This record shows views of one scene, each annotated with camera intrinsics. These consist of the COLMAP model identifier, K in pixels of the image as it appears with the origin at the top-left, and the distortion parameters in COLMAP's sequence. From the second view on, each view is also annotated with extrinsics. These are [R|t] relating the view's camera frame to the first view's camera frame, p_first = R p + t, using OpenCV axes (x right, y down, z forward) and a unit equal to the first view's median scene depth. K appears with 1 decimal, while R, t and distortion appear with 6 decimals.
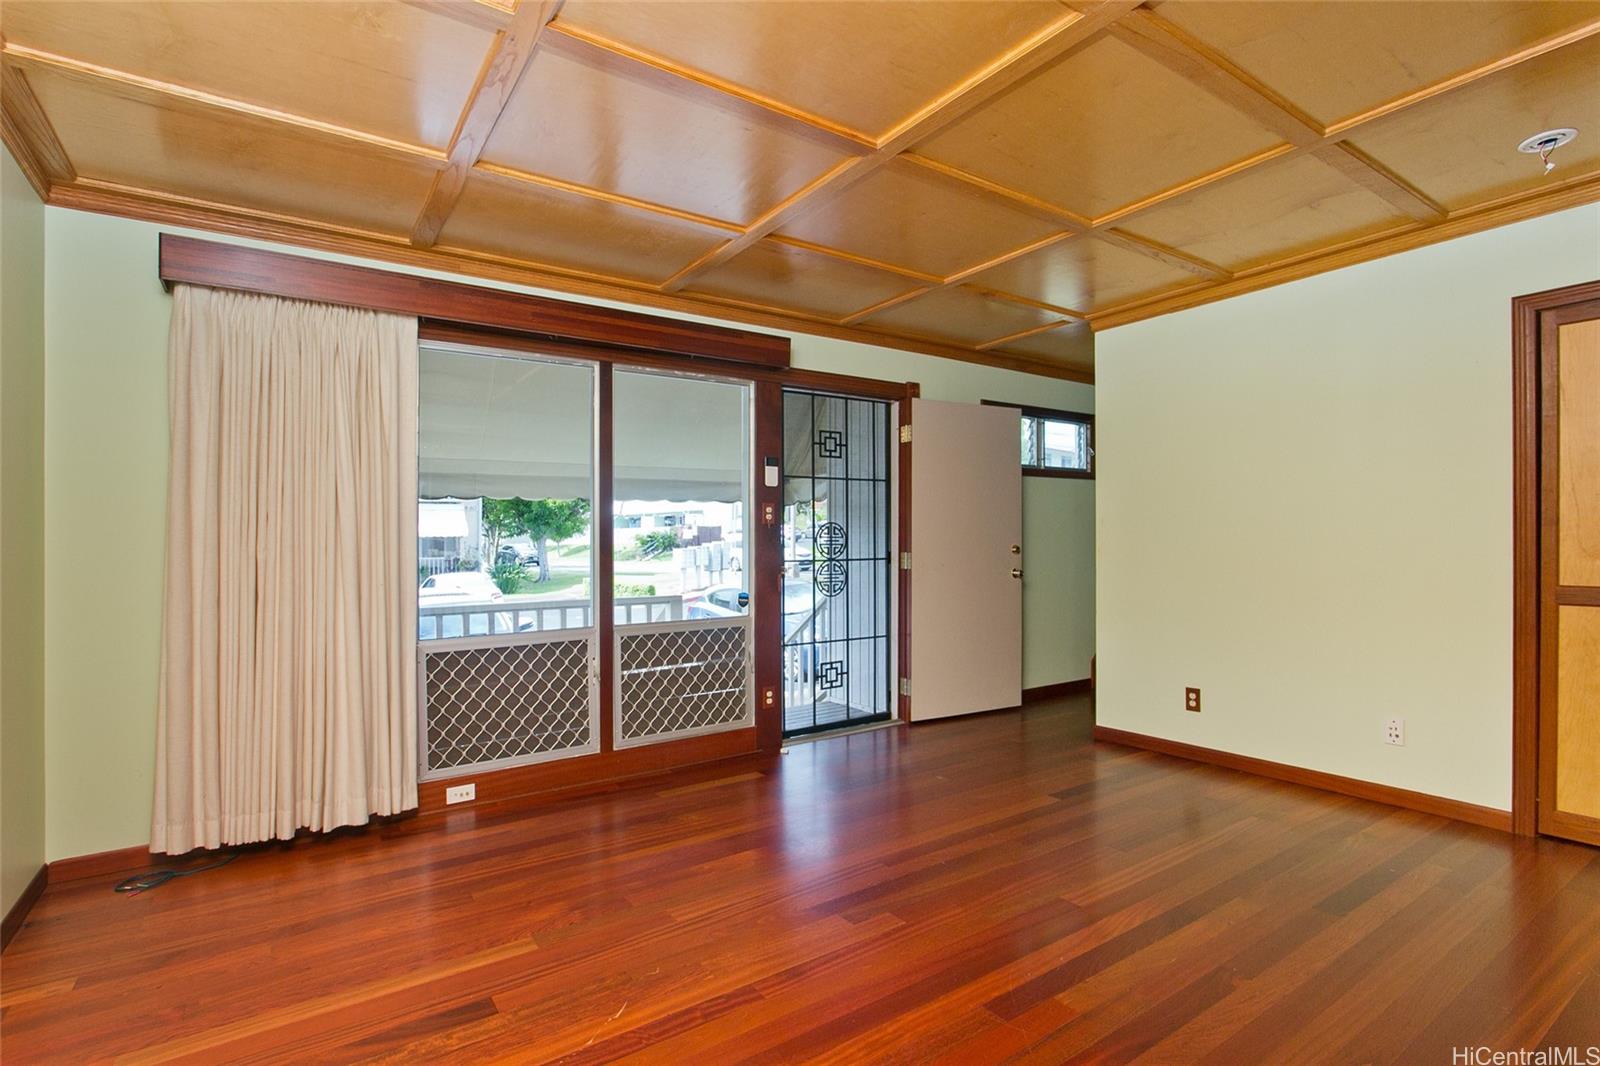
lens RADIAL K [[766.1, 0, 792.9], [0, 766.1, 540.4], [0, 0, 1]] dist [-0.019604, 0.000720]
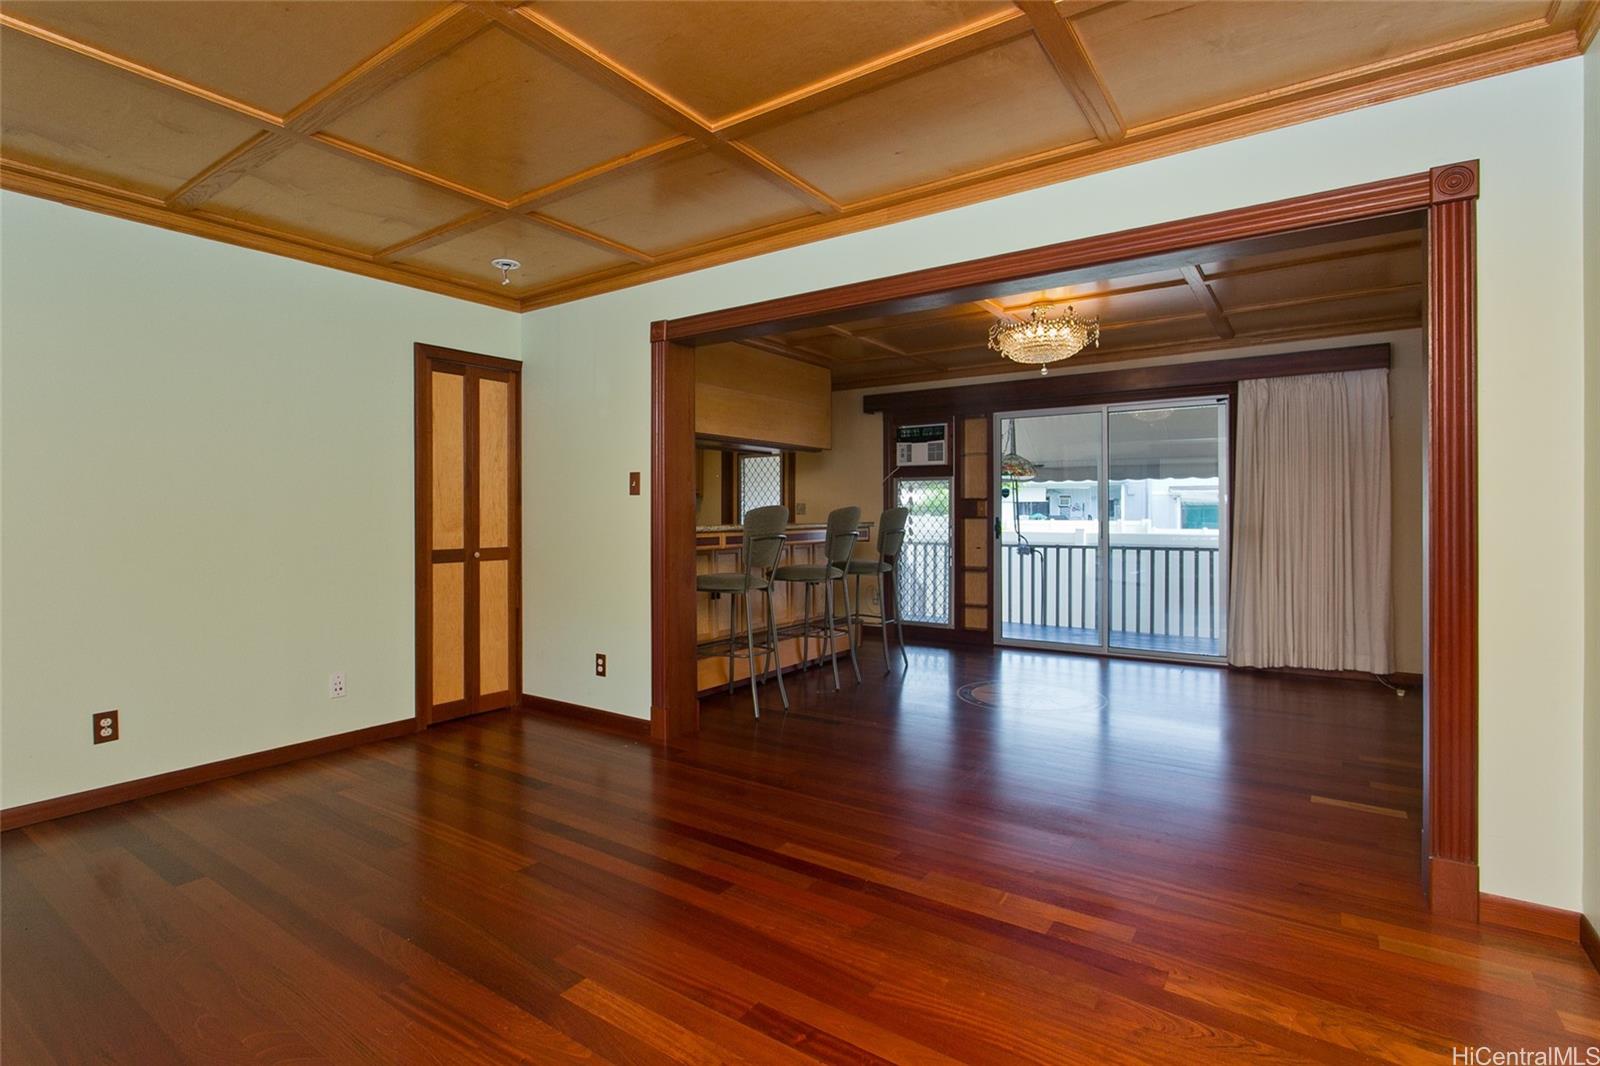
lens RADIAL K [[792.7, 0, 797.9], [0, 792.7, 522.1], [0, 0, 1]] dist [0.001017, 0.000524]
pose [[-0.380311, 0.000597, 0.924858, -0.491512], [0.005336, 0.999985, 0.001548, 0.005820], [-0.924843, 0.005524, -0.380308, 0.683352]]
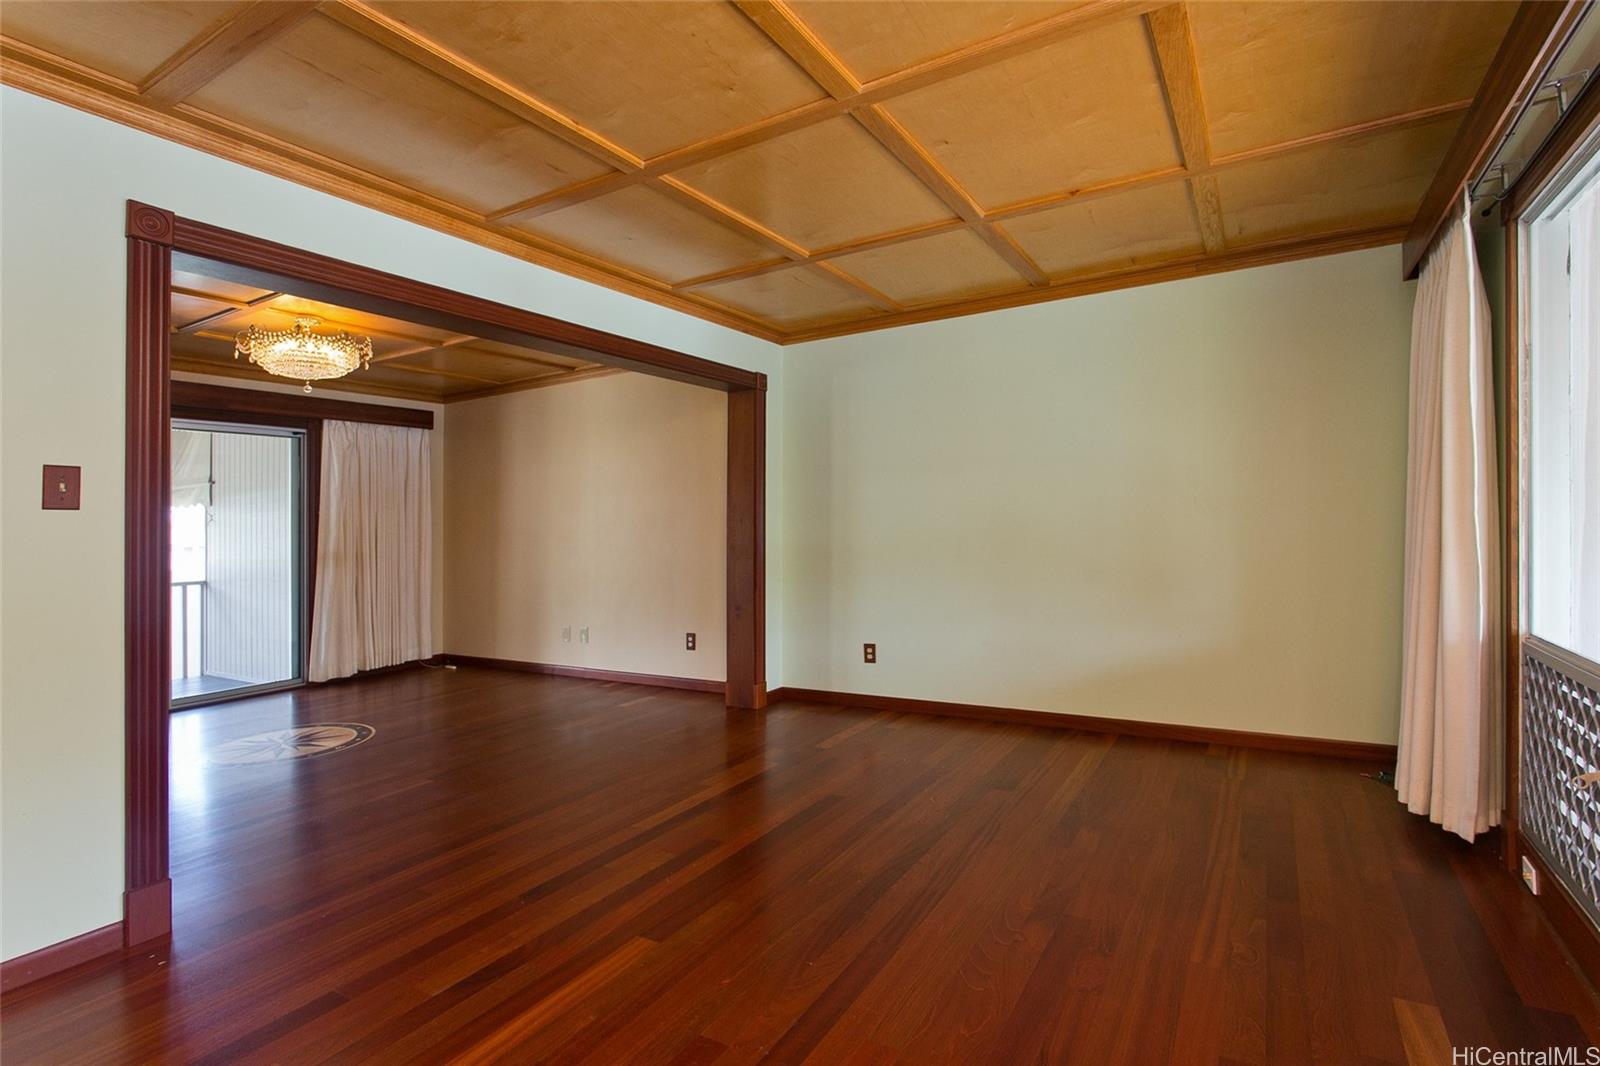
lens RADIAL K [[792.7, 0, 797.9], [0, 792.7, 522.1], [0, 0, 1]] dist [0.001017, 0.000524]
pose [[-0.904942, 0.034358, -0.424146, 0.389475], [0.038804, 0.999245, -0.001848, 0.000233], [0.423762, -0.018131, -0.905592, 1.239092]]
